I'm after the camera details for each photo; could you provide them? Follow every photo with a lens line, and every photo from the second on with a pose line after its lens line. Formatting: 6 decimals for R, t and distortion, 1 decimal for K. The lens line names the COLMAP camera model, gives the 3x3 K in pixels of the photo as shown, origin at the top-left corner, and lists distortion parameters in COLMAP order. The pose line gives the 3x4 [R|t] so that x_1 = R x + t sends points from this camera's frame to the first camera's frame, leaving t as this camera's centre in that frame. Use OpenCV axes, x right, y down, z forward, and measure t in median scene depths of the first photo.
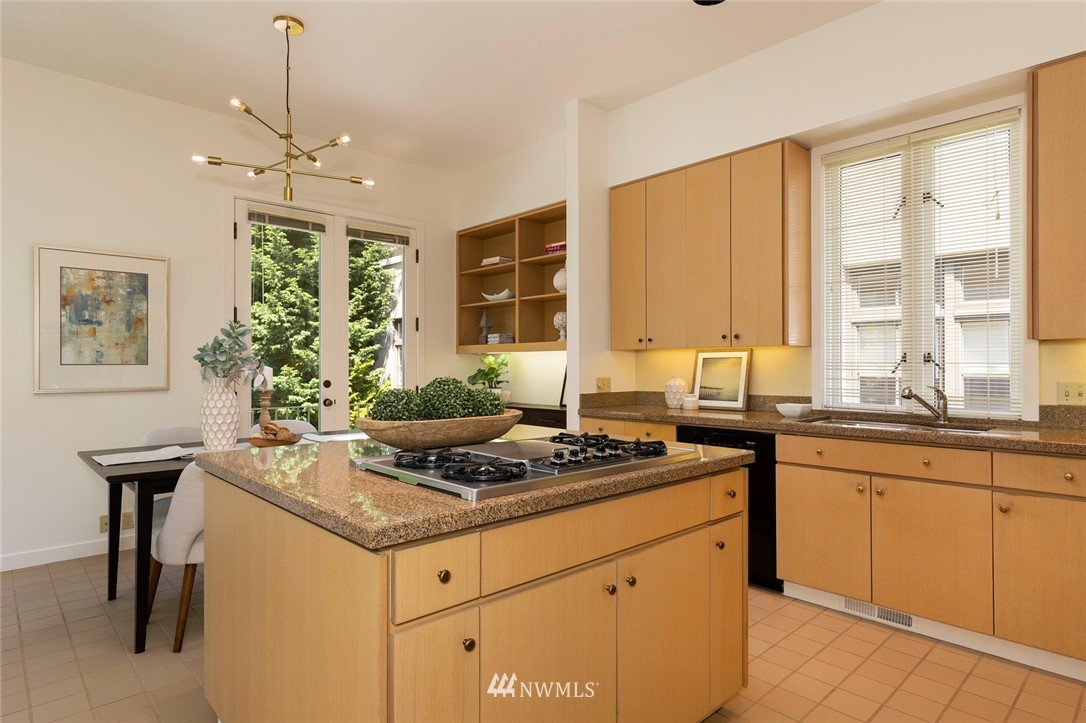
lens RADIAL K [[591.0, 0, 545.2], [0, 591.0, 360.0], [0, 0, 1]] dist [0.001799, -0.001109]
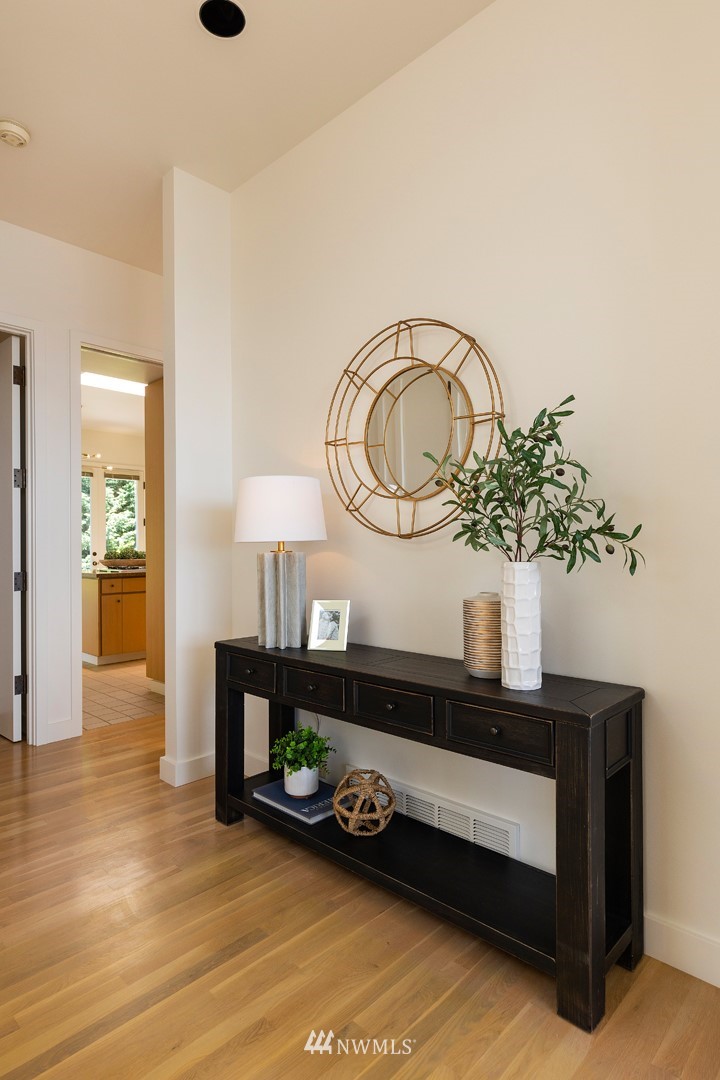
lens RADIAL K [[587.8, 0, 357.6], [0, 587.8, 544.6], [0, 0, 1]] dist [0.001799, -0.001109]
pose [[0.998624, -0.006195, 0.052071, 0.156084], [0.005795, 0.999953, 0.007832, -0.000175], [-0.052117, -0.007519, 0.998613, -0.385120]]
